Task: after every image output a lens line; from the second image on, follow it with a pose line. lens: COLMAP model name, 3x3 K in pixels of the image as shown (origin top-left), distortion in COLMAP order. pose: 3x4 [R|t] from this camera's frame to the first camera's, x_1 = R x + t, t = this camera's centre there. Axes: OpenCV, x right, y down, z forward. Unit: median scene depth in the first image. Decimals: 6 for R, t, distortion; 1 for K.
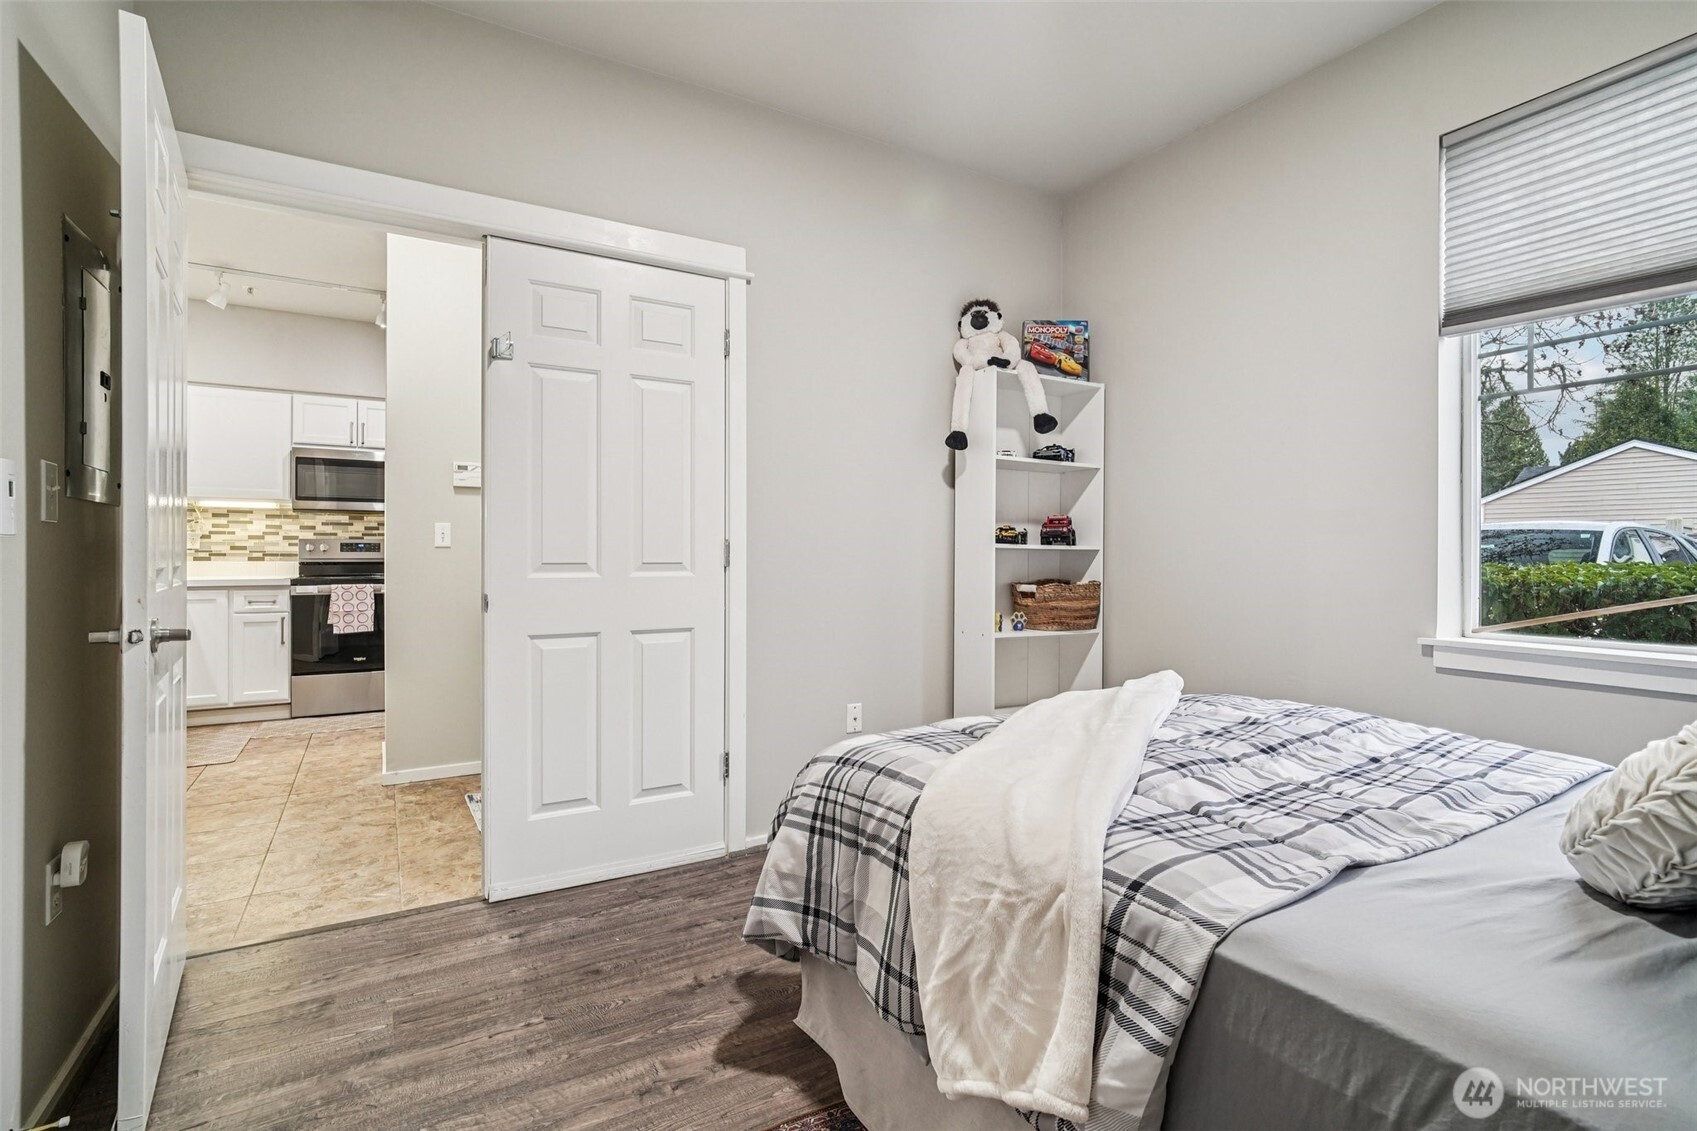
lens RADIAL K [[800.2, 0, 850.9], [0, 800.2, 561.5], [0, 0, 1]] dist [-0.016741, 0.008094]
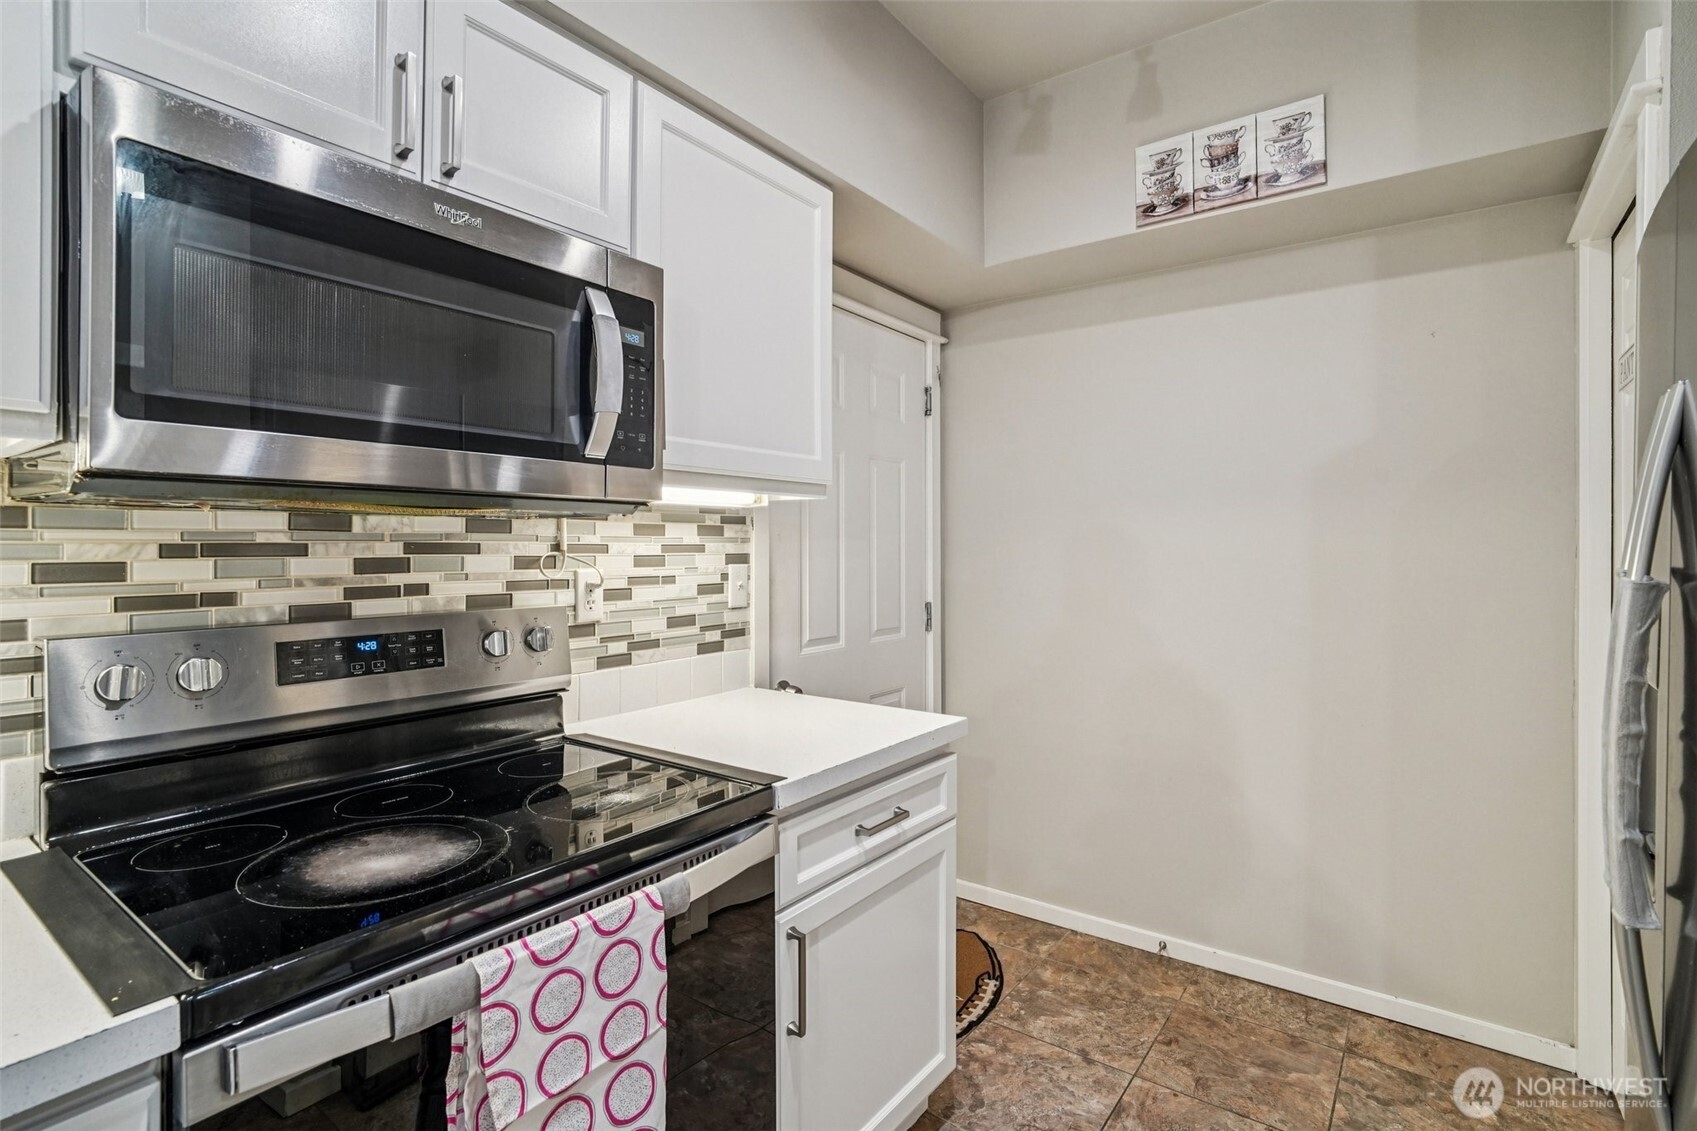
lens RADIAL K [[800.2, 0, 854.7], [0, 800.2, 552.2], [0, 0, 1]] dist [-0.016741, 0.008094]
pose [[0.913452, -0.006450, 0.406895, -0.586377], [0.007230, 0.999974, -0.000378, -0.045686], [-0.406882, 0.003287, 0.913475, 0.748193]]
